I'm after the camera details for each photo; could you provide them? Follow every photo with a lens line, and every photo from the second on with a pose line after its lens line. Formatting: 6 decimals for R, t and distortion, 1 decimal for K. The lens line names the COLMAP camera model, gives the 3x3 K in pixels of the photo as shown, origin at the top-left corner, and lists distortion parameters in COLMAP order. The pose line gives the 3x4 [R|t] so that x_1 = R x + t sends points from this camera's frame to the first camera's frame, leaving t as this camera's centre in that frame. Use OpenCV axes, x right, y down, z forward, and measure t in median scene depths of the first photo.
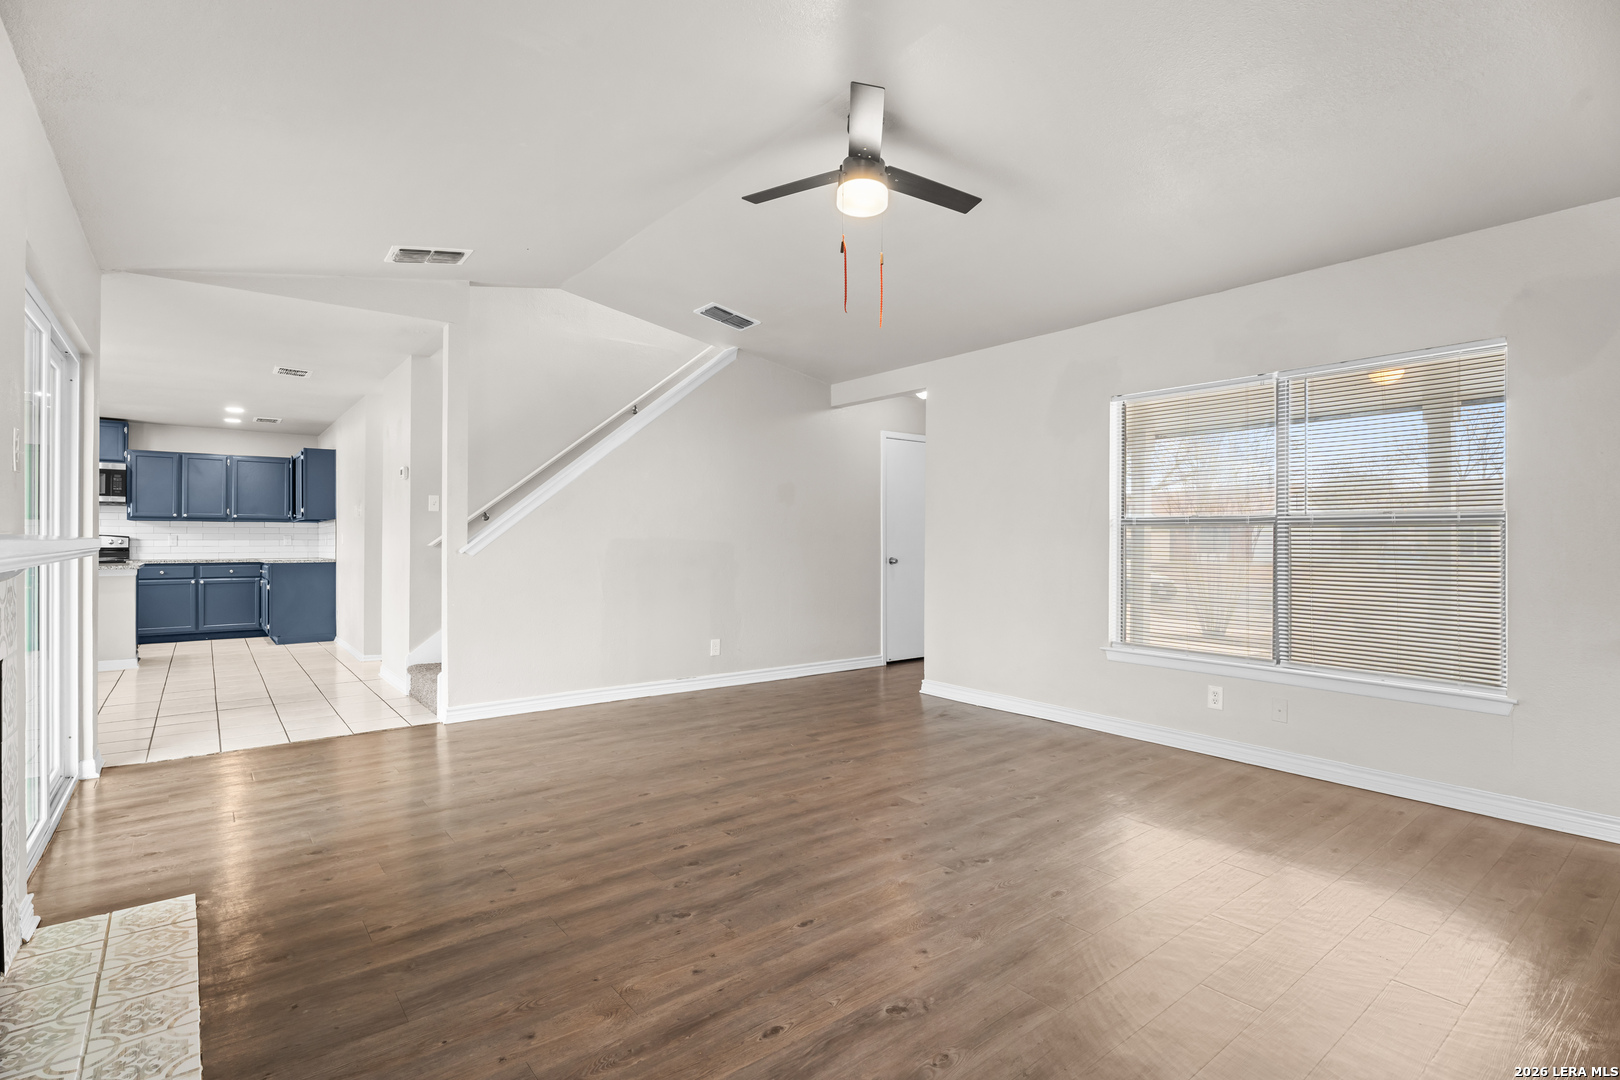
lens RADIAL K [[771.7, 0, 810.0], [0, 771.7, 540.0], [0, 0, 1]] dist [-0.017950, -0.000352]
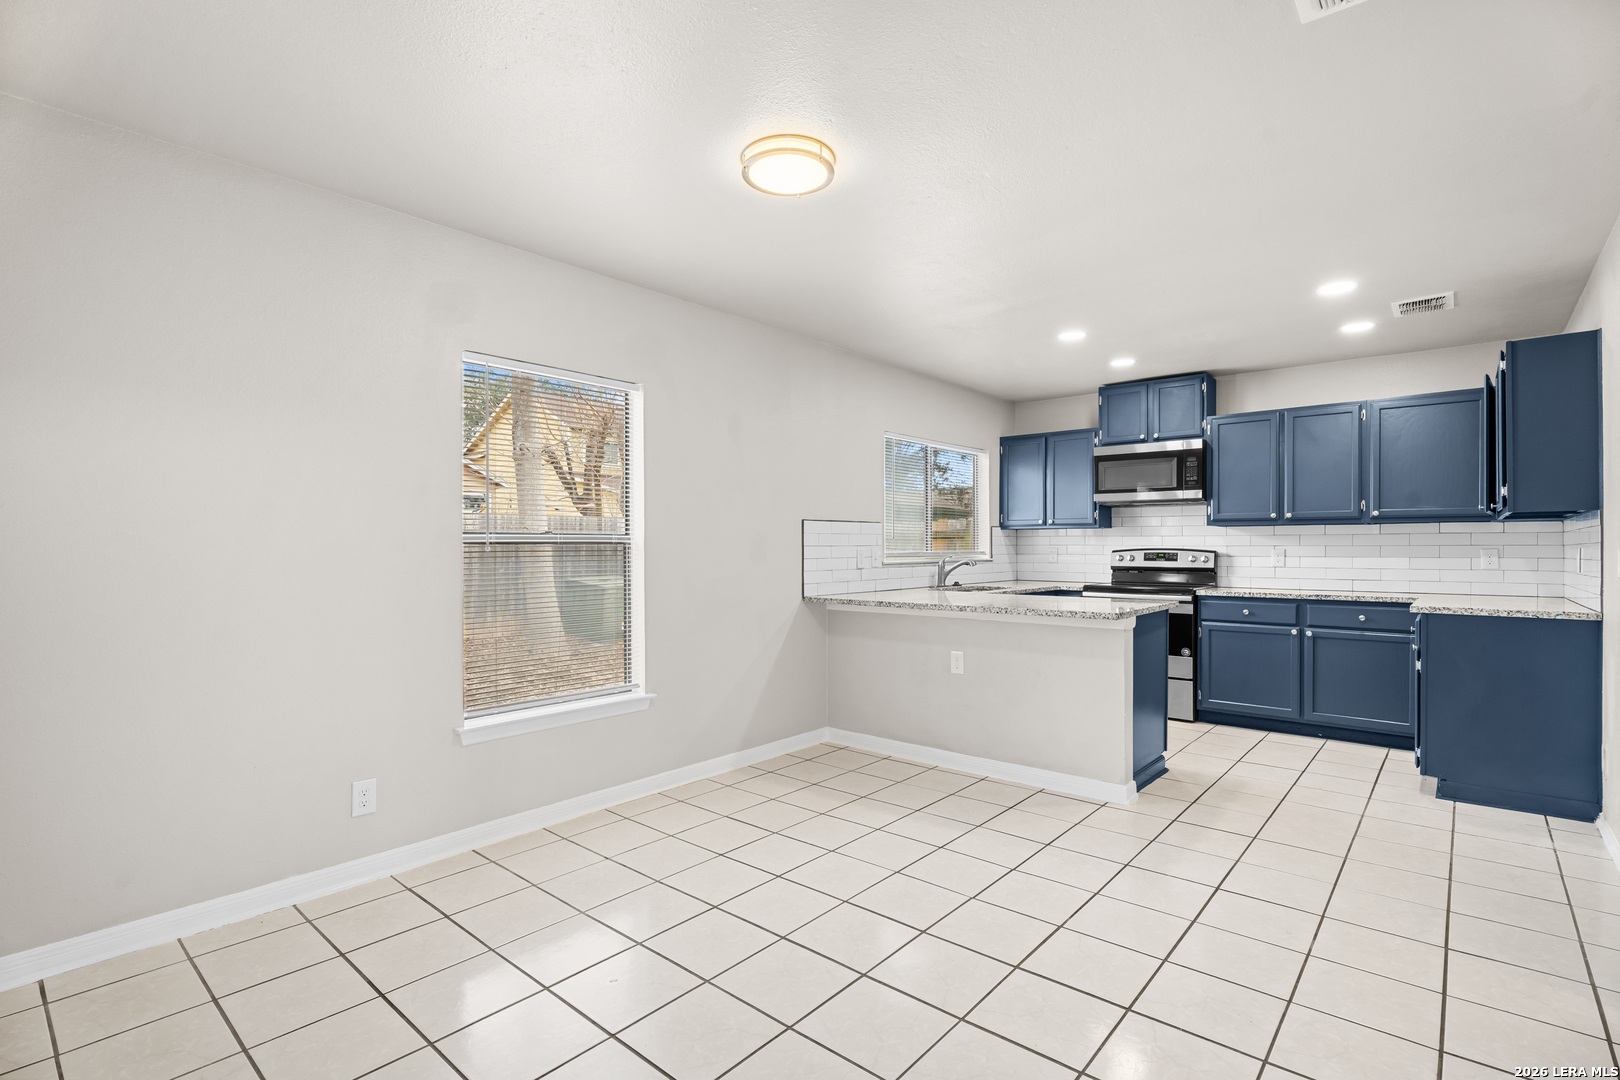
lens RADIAL K [[758.8, 0, 810.0], [0, 758.8, 540.0], [0, 0, 1]] dist [-0.012351, 0.000237]
pose [[0.178237, -0.008134, -0.983954, -0.321251], [0.001170, 0.999967, -0.008055, -0.009271], [0.983987, 0.000284, 0.178241, 0.545205]]
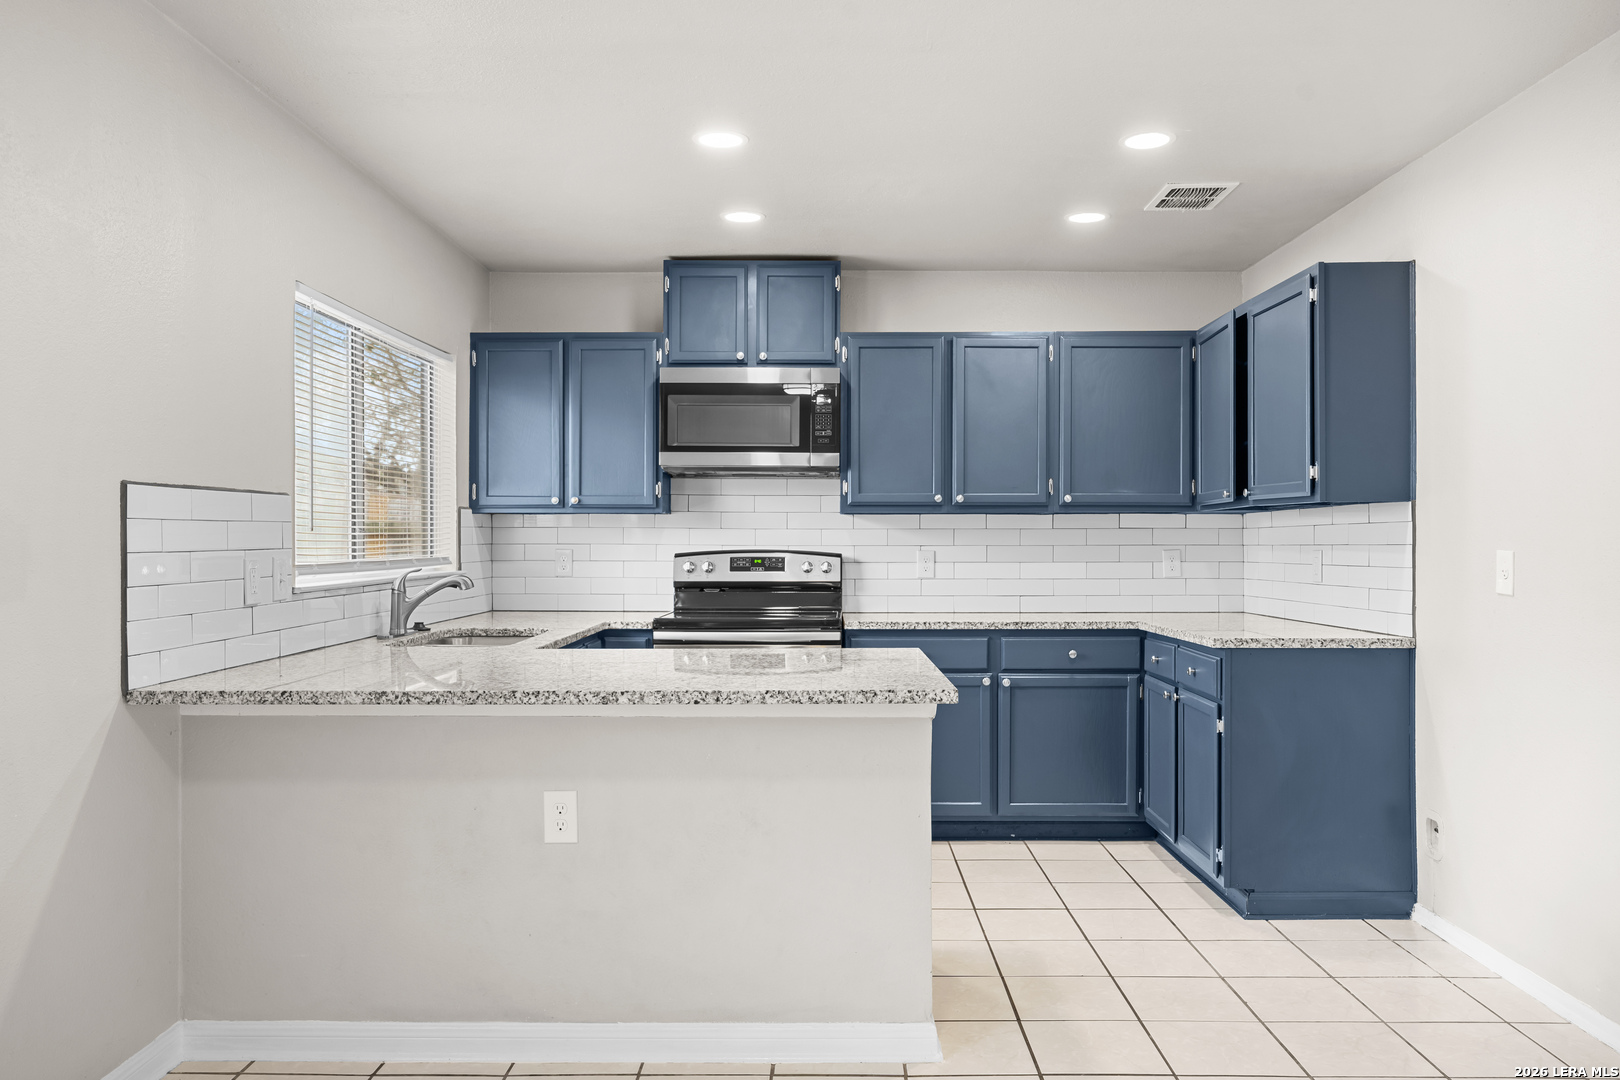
lens RADIAL K [[1177.7, 0, 810.0], [0, 1177.7, 540.0], [0, 0, 1]] dist [-0.004384, -0.000929]
pose [[0.772260, 0.000618, -0.635306, -0.517537], [0.000185, 0.999999, 0.001197, -0.012829], [0.635306, -0.001042, 0.772260, 0.513906]]
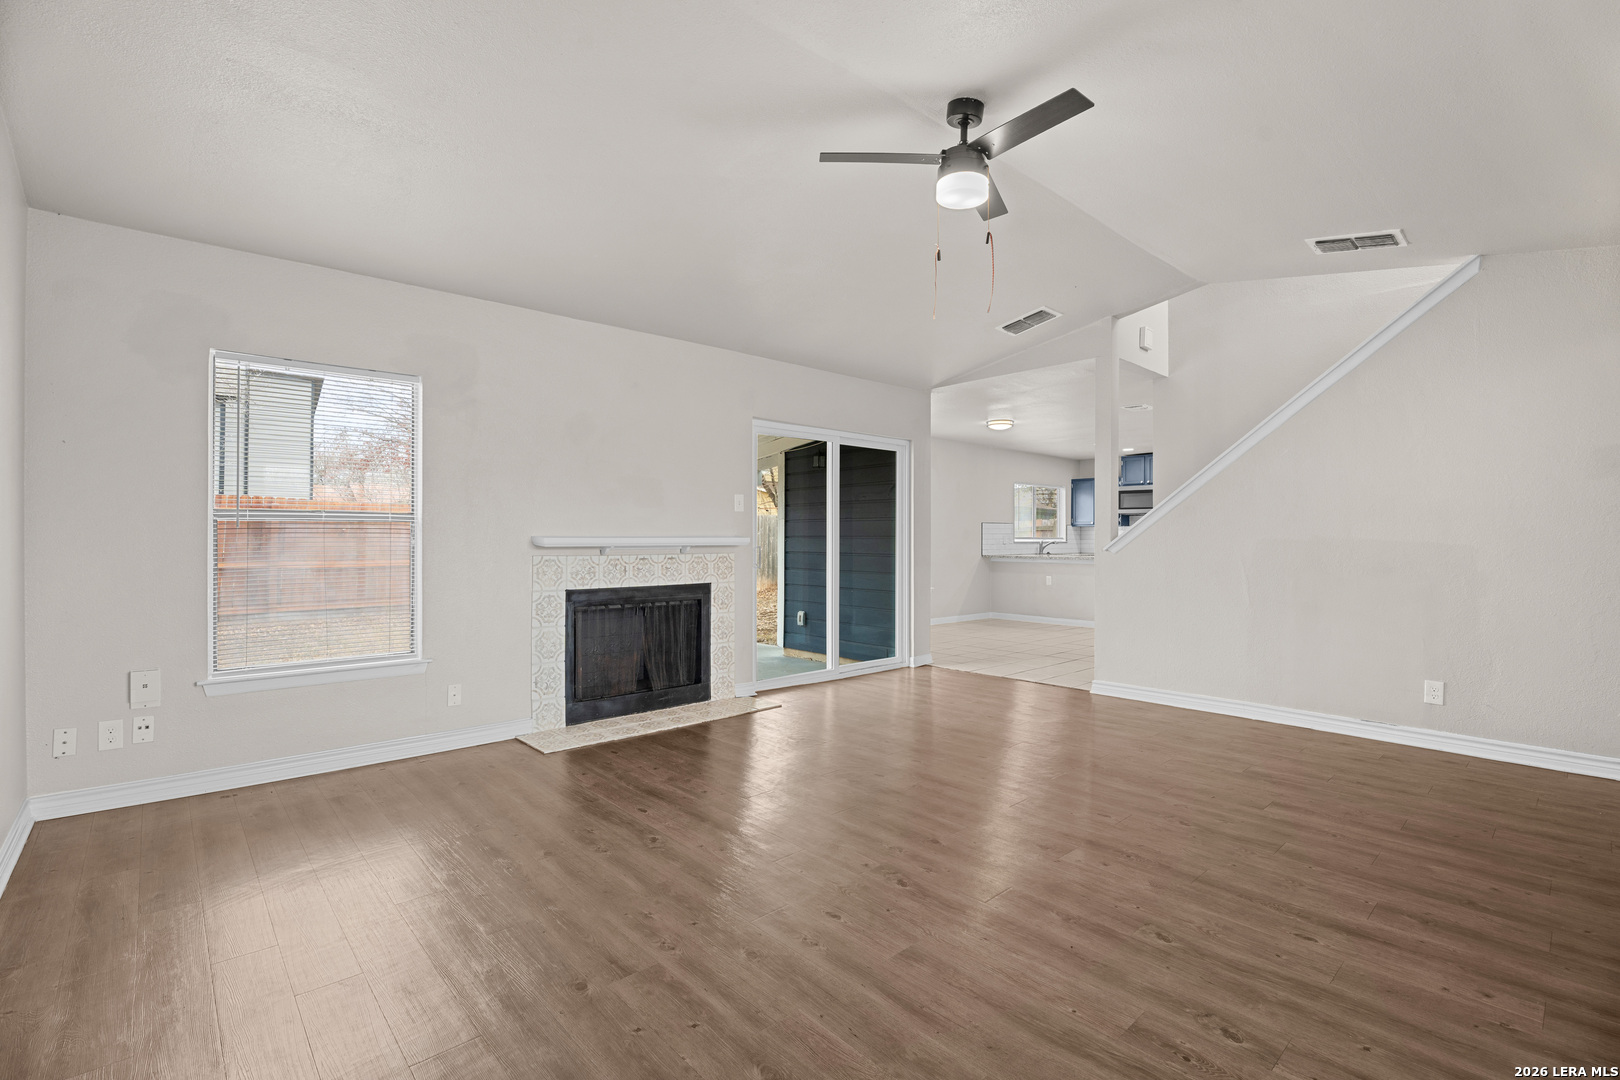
lens RADIAL K [[742.7, 0, 810.0], [0, 742.7, 540.0], [0, 0, 1]] dist [-0.012733, 0.000046]
pose [[0.061747, 0.001198, -0.998091, 0.366962], [-0.003172, 0.999994, 0.001004, 0.000359], [0.998087, 0.003104, 0.061751, 0.274271]]
